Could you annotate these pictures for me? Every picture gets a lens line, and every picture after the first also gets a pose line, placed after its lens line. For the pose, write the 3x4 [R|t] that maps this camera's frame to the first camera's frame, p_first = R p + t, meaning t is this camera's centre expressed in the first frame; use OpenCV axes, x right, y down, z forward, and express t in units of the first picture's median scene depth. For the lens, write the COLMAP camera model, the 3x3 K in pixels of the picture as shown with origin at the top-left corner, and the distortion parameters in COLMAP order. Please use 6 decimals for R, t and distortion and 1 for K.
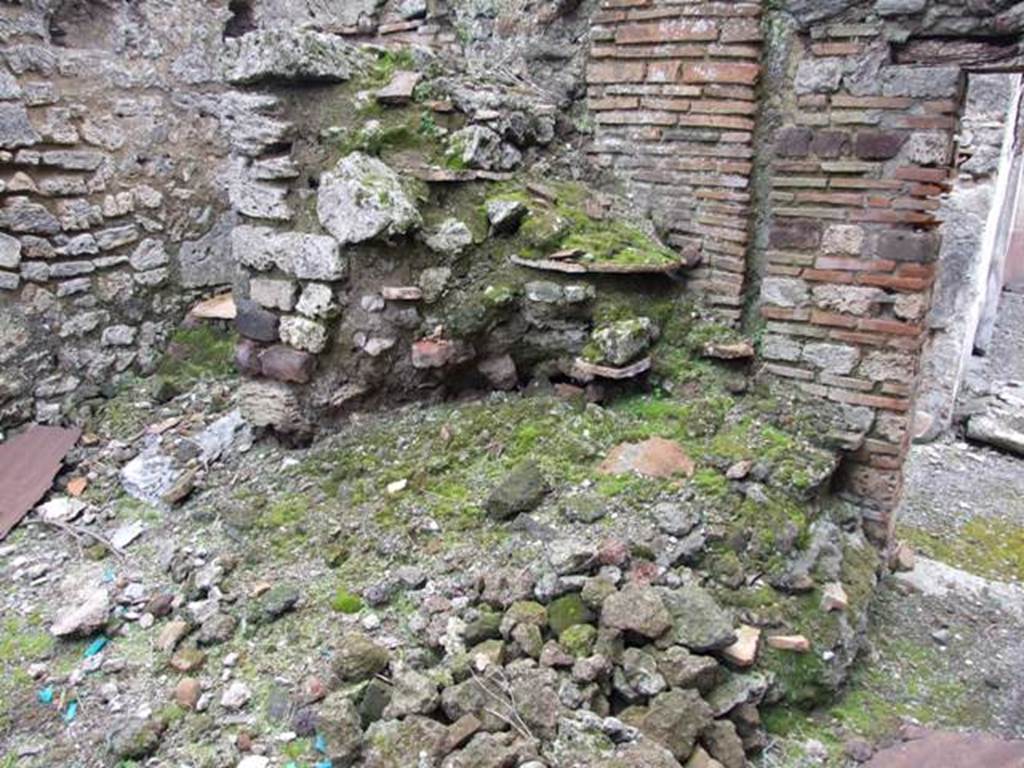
lens RADIAL K [[806.1, 0, 494.7], [0, 806.1, 390.5], [0, 0, 1]] dist [-0.056008, 0.049788]
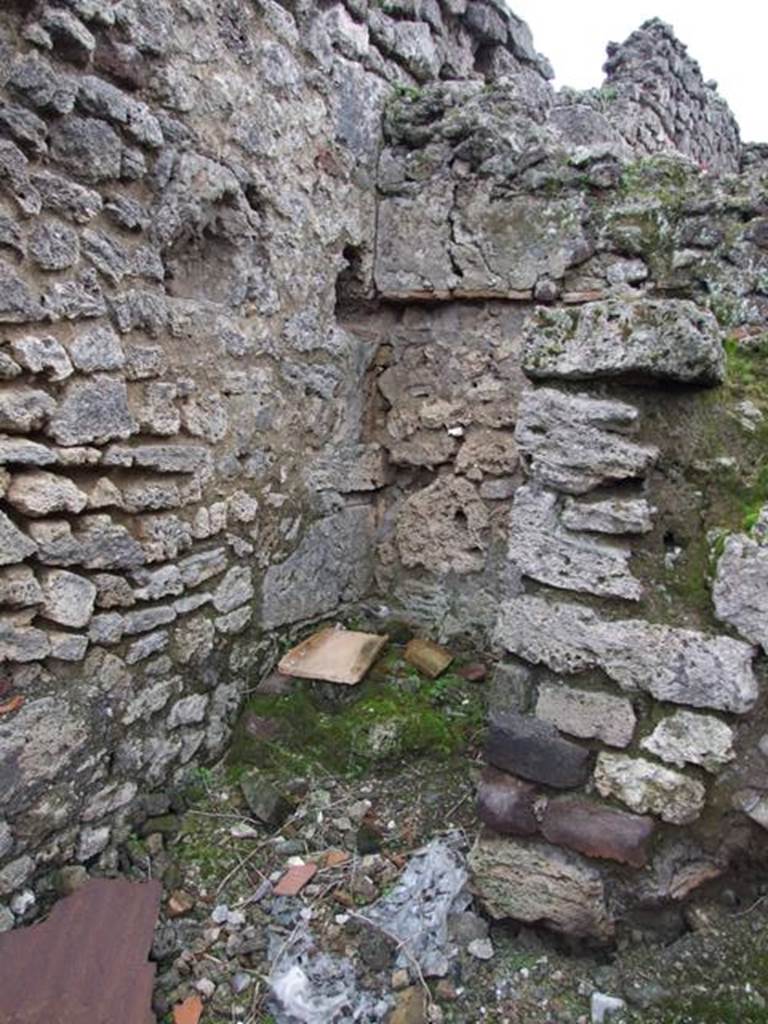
lens RADIAL K [[806.1, 0, 361.0], [0, 806.1, 523.8], [0, 0, 1]] dist [-0.056008, 0.049788]
pose [[0.996369, 0.037737, 0.076323, -0.417913], [-0.027114, 0.990377, -0.135717, -0.148103], [-0.080710, 0.133154, 0.987804, 0.330924]]
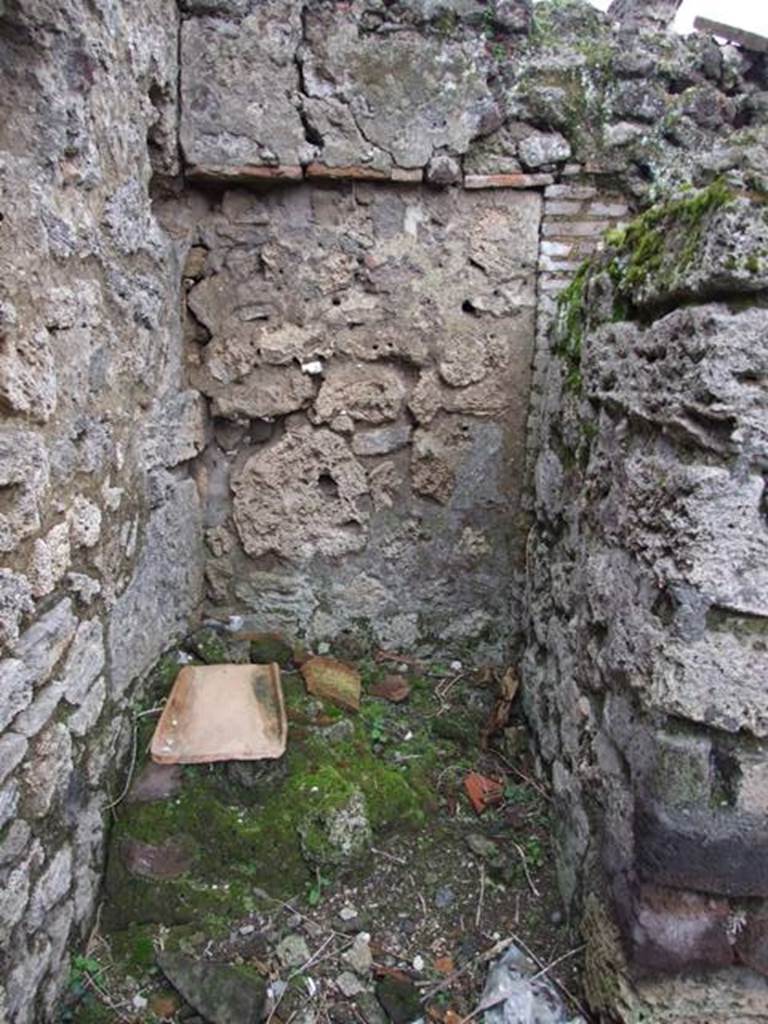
lens RADIAL K [[806.1, 0, 342.9], [0, 806.1, 517.4], [0, 0, 1]] dist [-0.056008, 0.049788]
pose [[0.859869, -0.101785, 0.500264, -0.569742], [0.128294, 0.991559, -0.018769, -0.239465], [-0.494131, 0.080320, 0.865669, 0.629916]]
